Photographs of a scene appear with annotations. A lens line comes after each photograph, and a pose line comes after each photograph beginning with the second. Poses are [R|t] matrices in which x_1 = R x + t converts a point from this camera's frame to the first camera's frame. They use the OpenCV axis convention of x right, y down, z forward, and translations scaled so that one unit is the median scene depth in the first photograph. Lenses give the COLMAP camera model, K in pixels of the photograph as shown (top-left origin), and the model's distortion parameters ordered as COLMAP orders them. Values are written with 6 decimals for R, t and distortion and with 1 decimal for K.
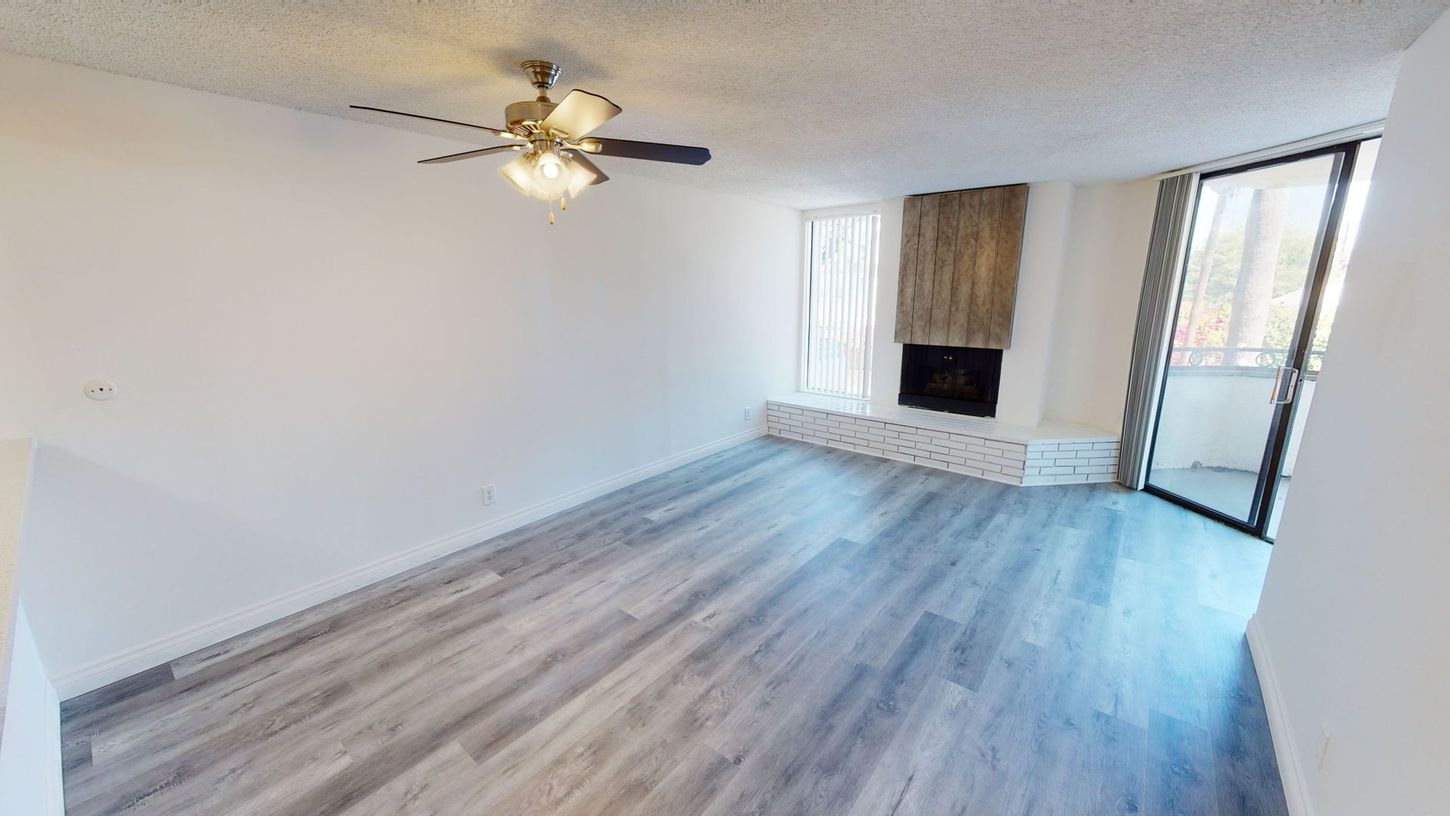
lens RADIAL K [[523.4, 0, 726.4], [0, 523.4, 406.5], [0, 0, 1]] dist [-0.001076, 0.000005]
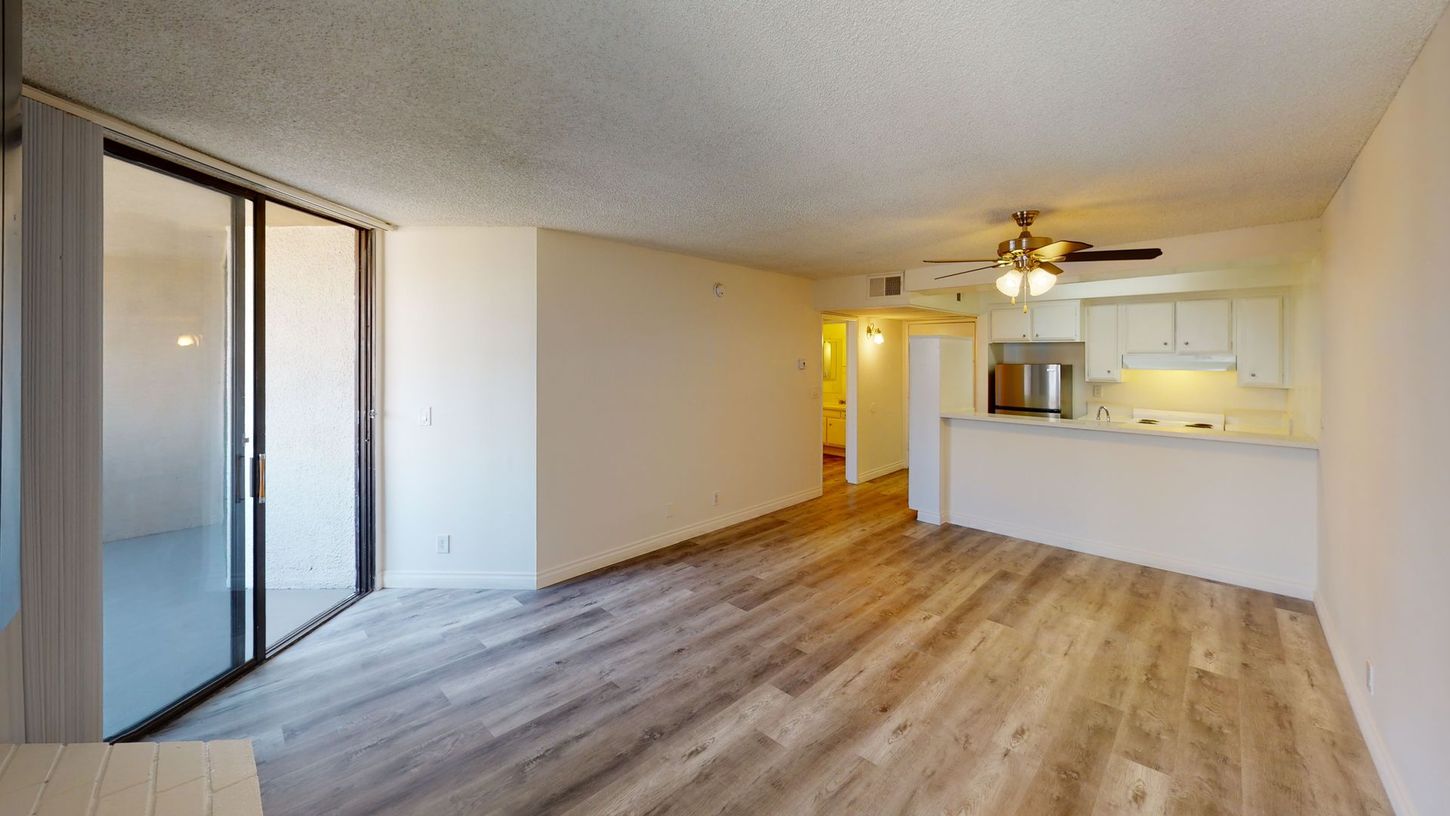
lens RADIAL K [[523.4, 0, 726.4], [0, 523.4, 406.5], [0, 0, 1]] dist [-0.001076, 0.000005]
pose [[-0.996272, -0.001352, 0.086262, 0.324830], [0.023459, 0.957957, 0.285952, -0.419697], [-0.083022, 0.286910, -0.954353, 2.036493]]
